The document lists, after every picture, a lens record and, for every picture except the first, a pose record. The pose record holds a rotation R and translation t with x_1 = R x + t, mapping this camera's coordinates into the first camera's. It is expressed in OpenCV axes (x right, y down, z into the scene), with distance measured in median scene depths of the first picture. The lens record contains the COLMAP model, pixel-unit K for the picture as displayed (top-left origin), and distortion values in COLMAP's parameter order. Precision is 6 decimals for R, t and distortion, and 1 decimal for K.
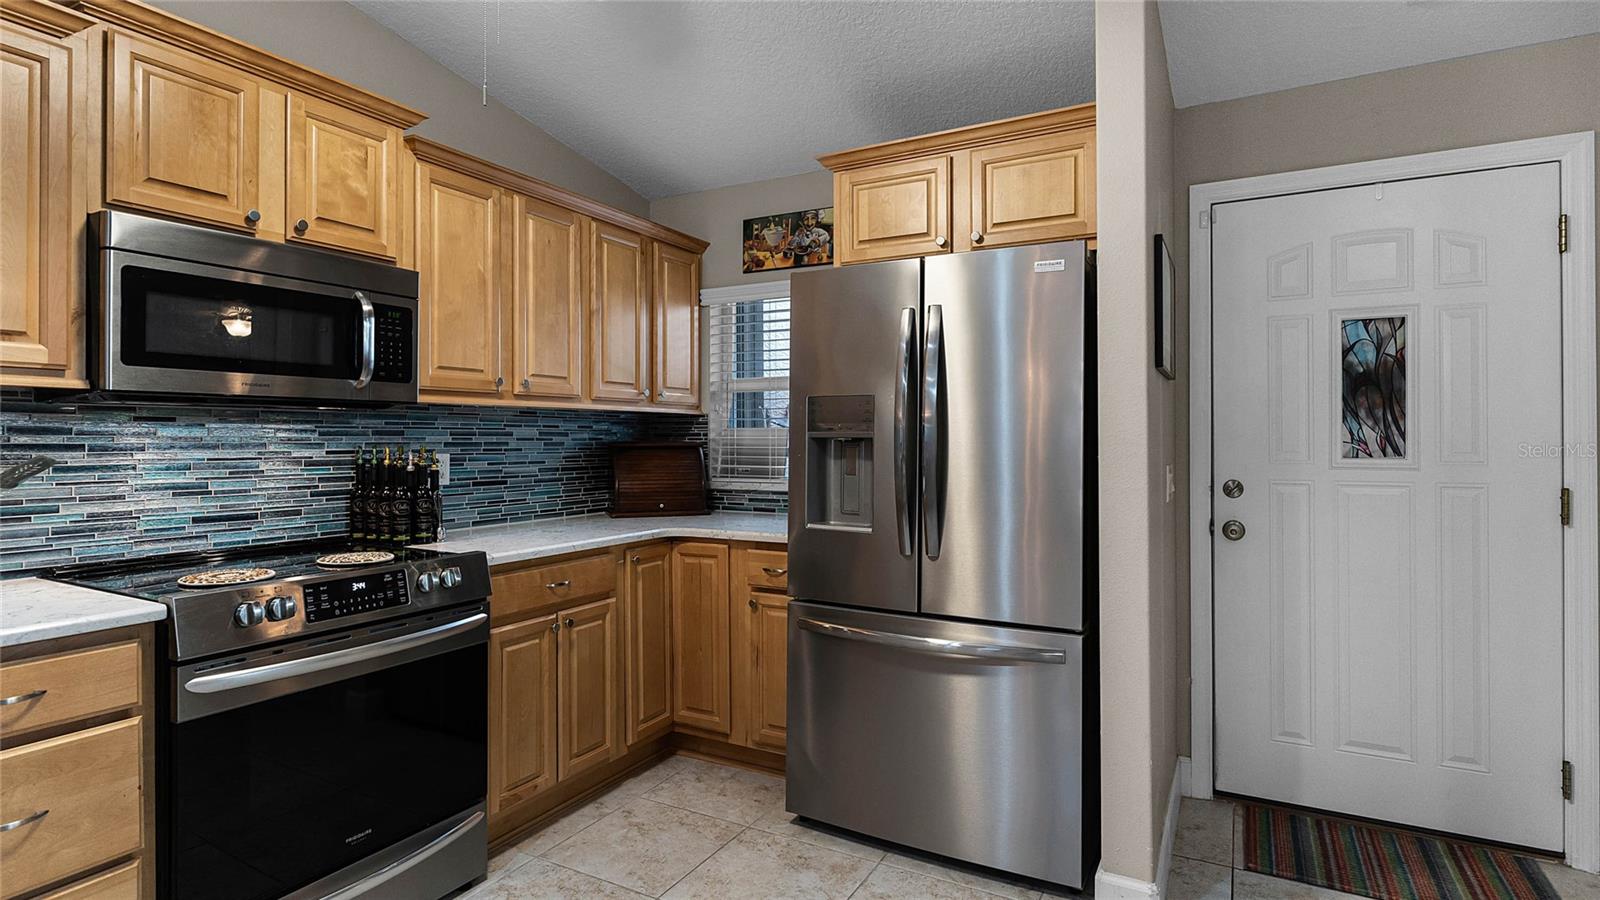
lens RADIAL K [[799.8, 0, 805.0], [0, 799.8, 437.2], [0, 0, 1]] dist [-0.002949, -0.000491]
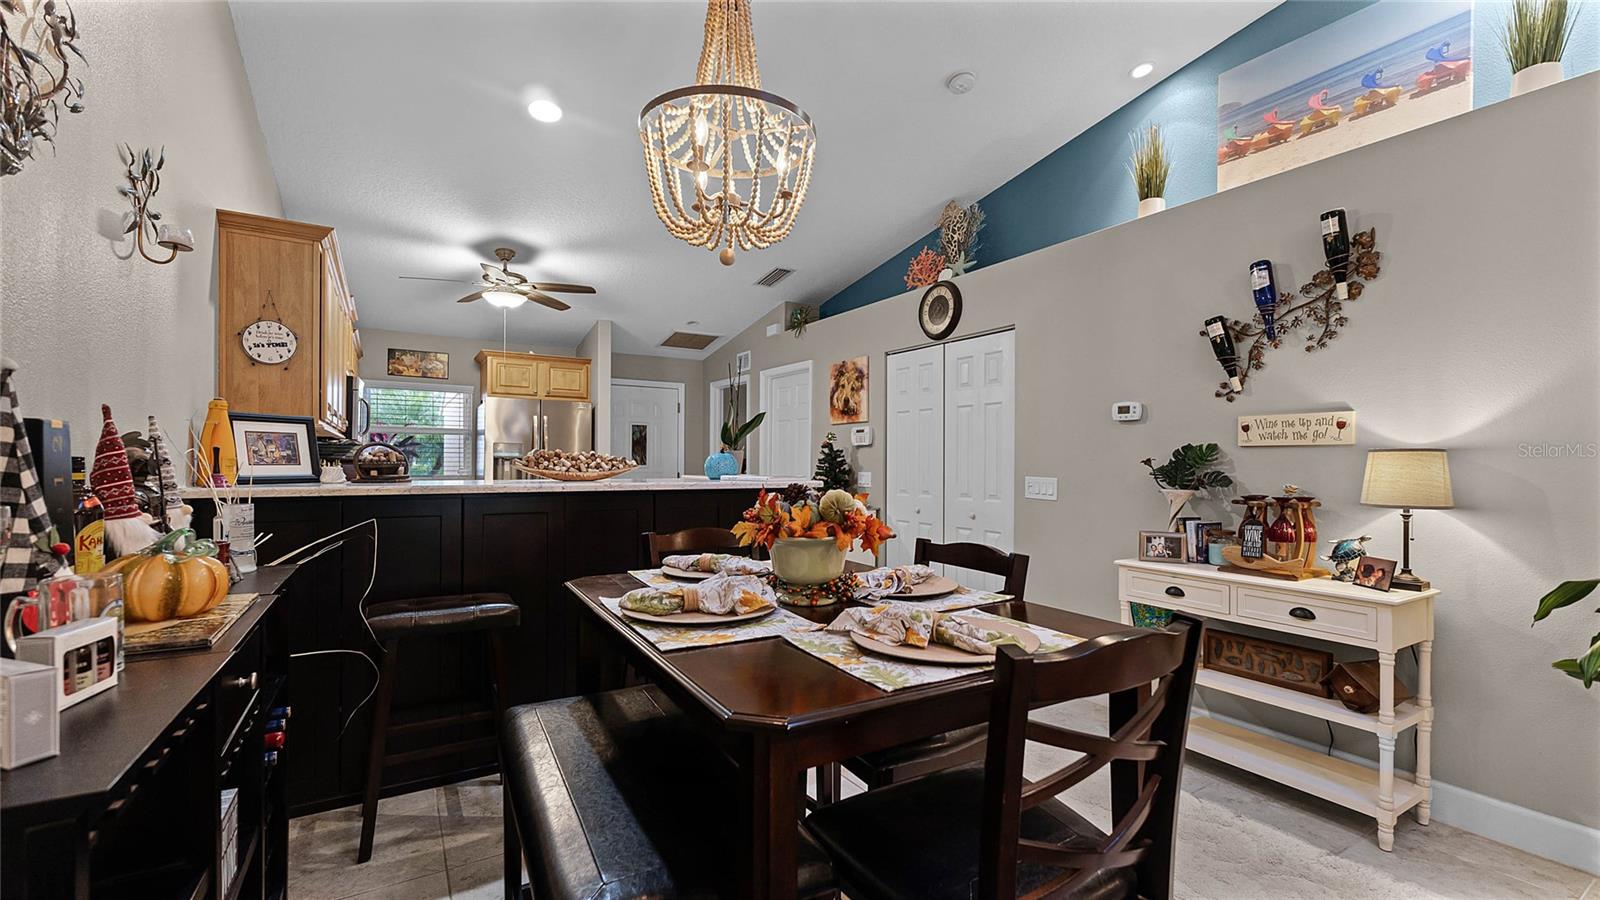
lens RADIAL K [[675.0, 0, 805.6], [0, 675.0, 466.3], [0, 0, 1]] dist [0.001310, 0.000705]
pose [[0.494913, -0.001533, 0.868941, -1.496976], [-0.010947, 0.999908, 0.008000, -0.001121], [-0.868873, -0.013472, 0.494851, -1.094623]]
